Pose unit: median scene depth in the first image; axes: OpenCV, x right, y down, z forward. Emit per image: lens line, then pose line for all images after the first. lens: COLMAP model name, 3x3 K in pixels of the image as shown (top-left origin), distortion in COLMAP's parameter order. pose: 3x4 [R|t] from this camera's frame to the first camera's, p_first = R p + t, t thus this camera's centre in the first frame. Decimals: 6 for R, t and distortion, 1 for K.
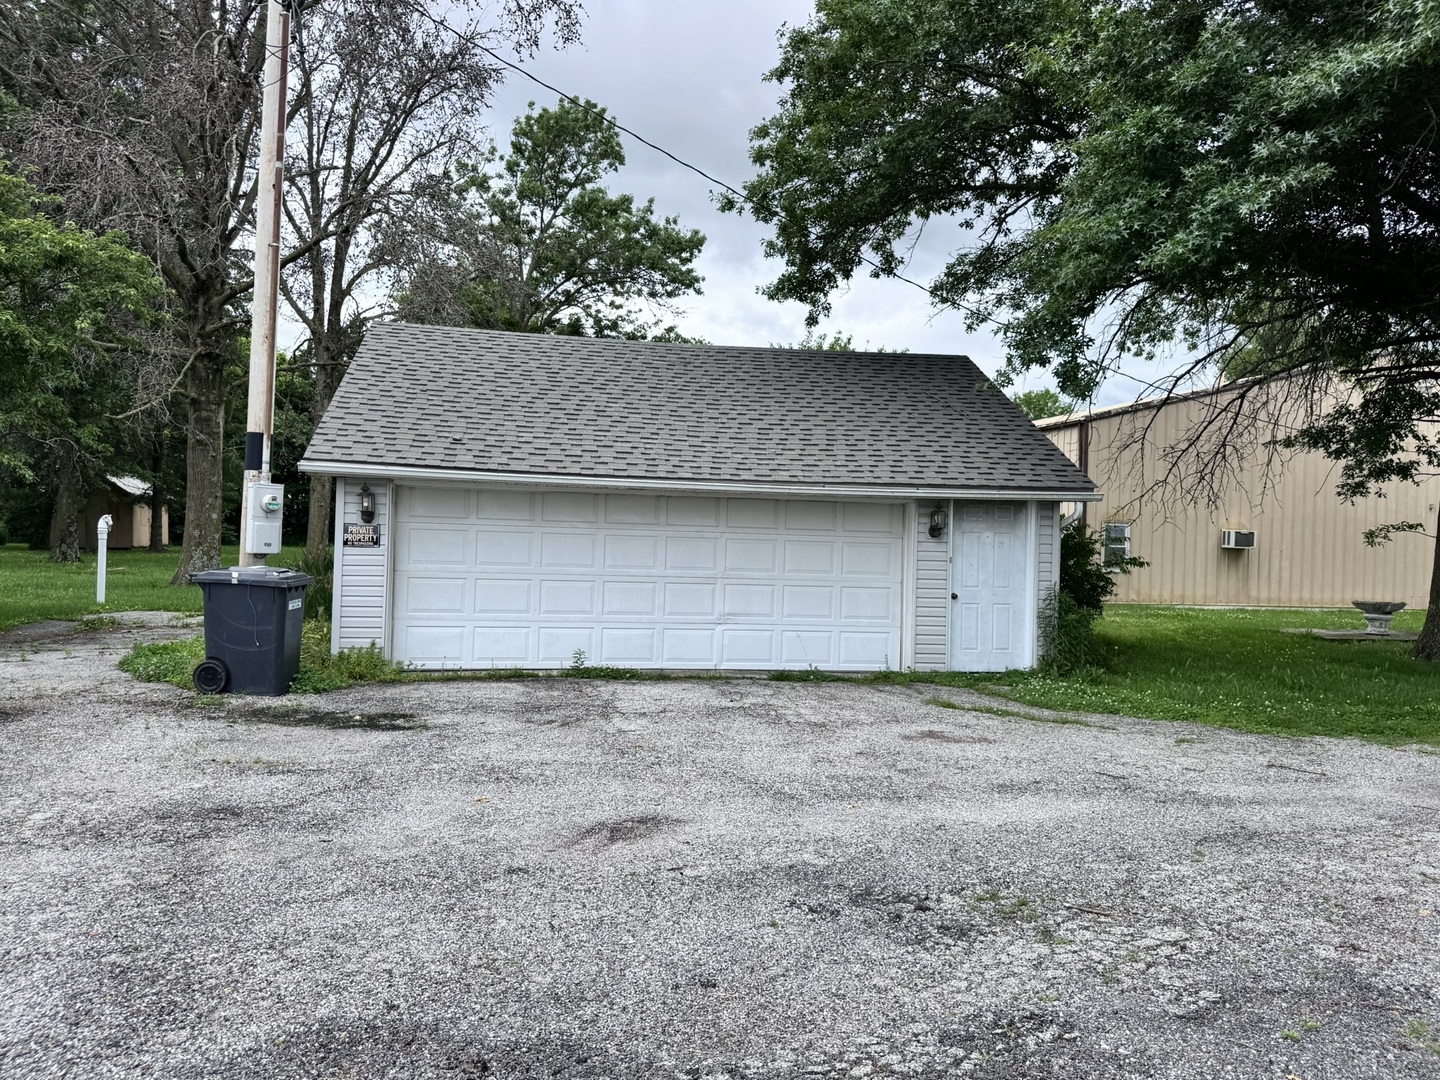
lens RADIAL K [[1037.2, 0, 710.6], [0, 1037.2, 539.0], [0, 0, 1]] dist [0.010177, -0.020581]
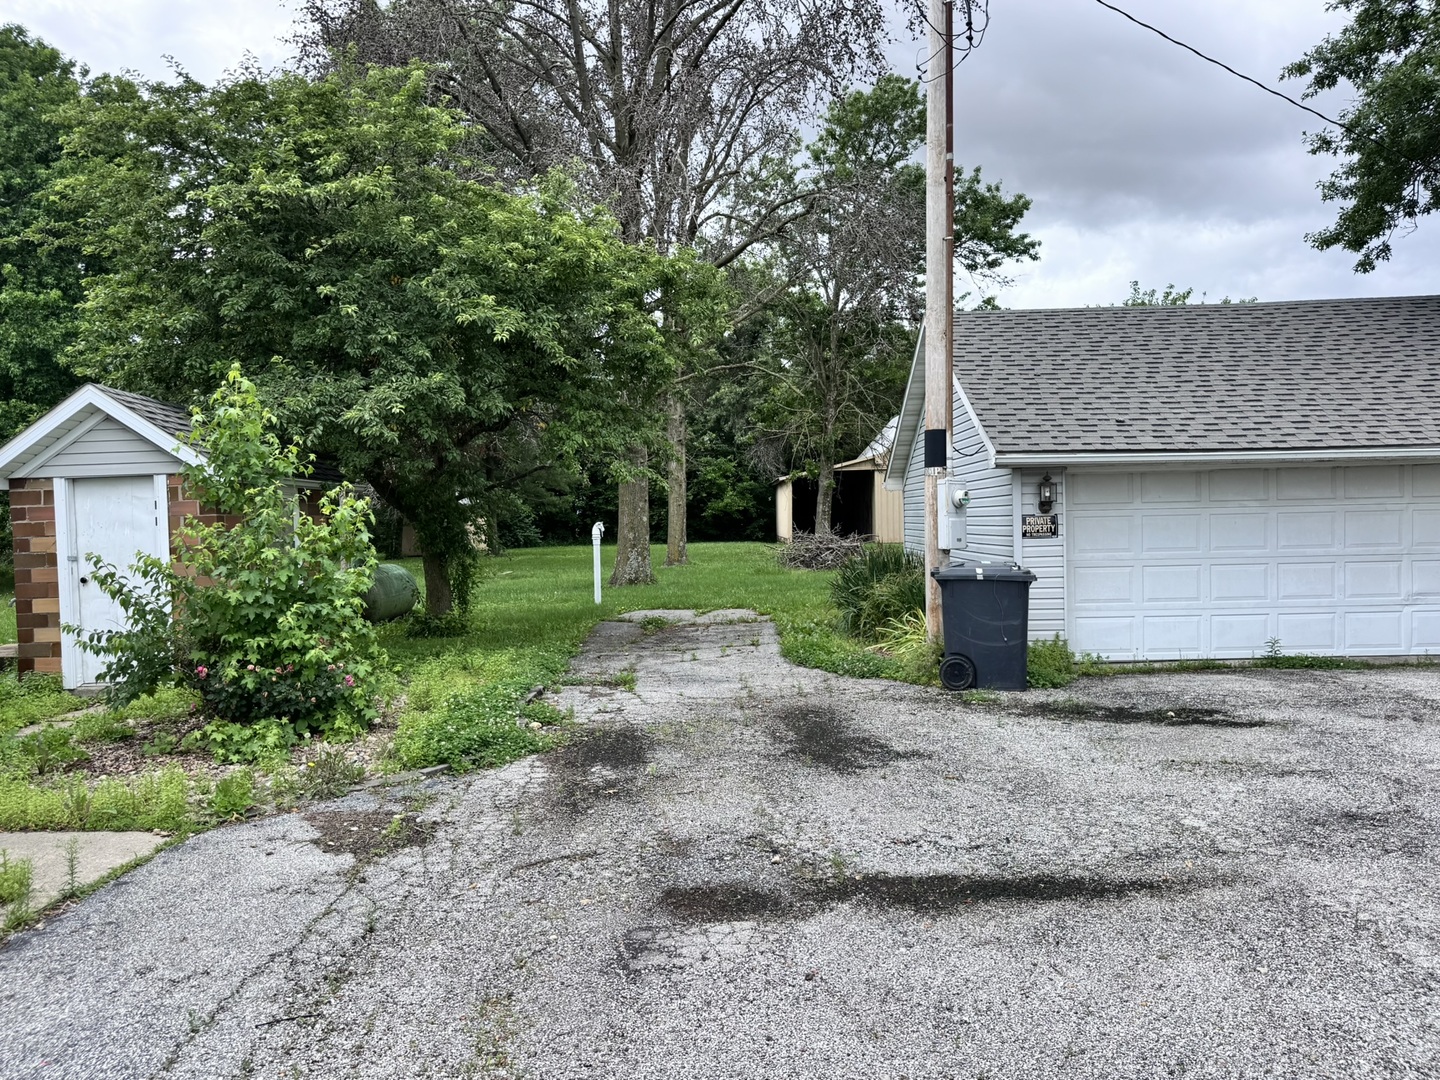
lens RADIAL K [[1037.2, 0, 688.9], [0, 1037.2, 537.1], [0, 0, 1]] dist [0.010177, -0.020581]
pose [[0.969009, -0.047584, -0.242401, -0.274769], [0.050437, 0.998712, 0.005575, -0.010082], [0.241823, -0.017628, 0.970160, -0.020346]]
